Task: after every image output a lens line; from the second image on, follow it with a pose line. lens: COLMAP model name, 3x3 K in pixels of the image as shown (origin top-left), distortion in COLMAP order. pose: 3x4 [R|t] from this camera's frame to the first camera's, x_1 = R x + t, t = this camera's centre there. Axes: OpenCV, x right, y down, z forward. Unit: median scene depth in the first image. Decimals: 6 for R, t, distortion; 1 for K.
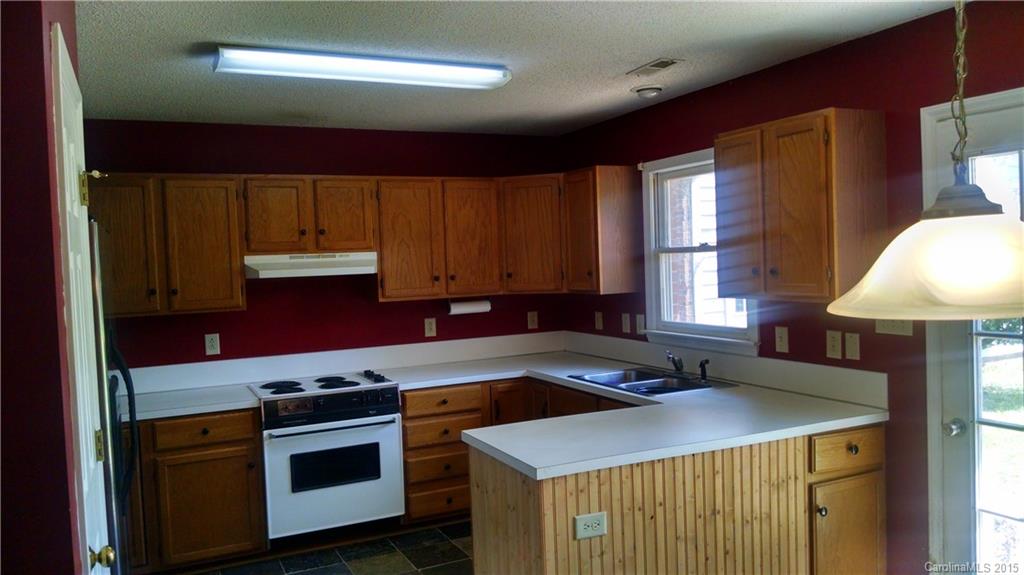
lens RADIAL K [[772.0, 0, 514.0], [0, 772.0, 284.5], [0, 0, 1]] dist [0.045842, -0.009269]
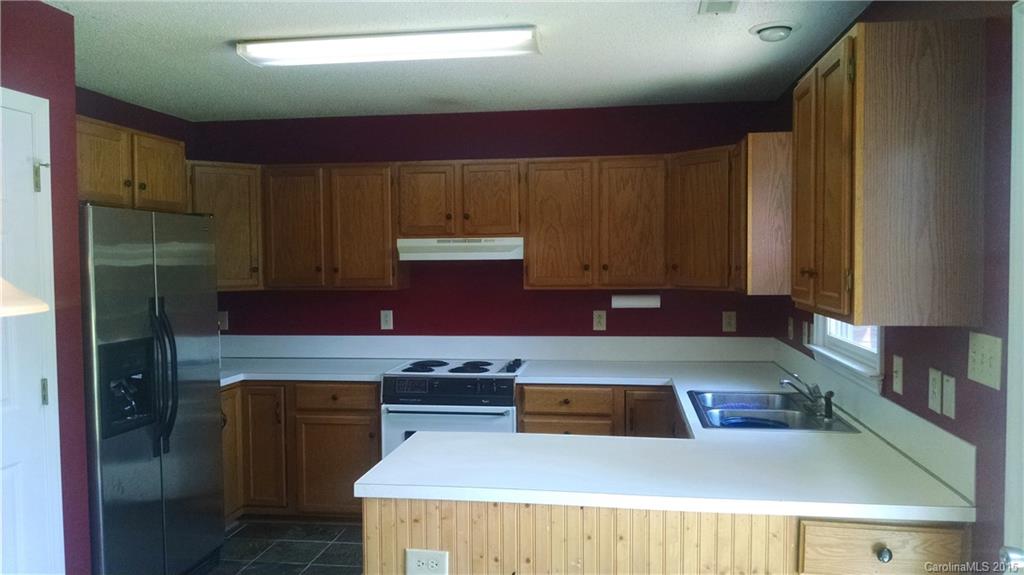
lens RADIAL K [[772.0, 0, 513.4], [0, 772.0, 291.1], [0, 0, 1]] dist [0.045842, -0.009269]
pose [[0.832576, 0.055299, -0.551144, 0.359445], [-0.040247, 0.998414, 0.039378, -0.013335], [0.552447, -0.010603, 0.833481, 0.199941]]
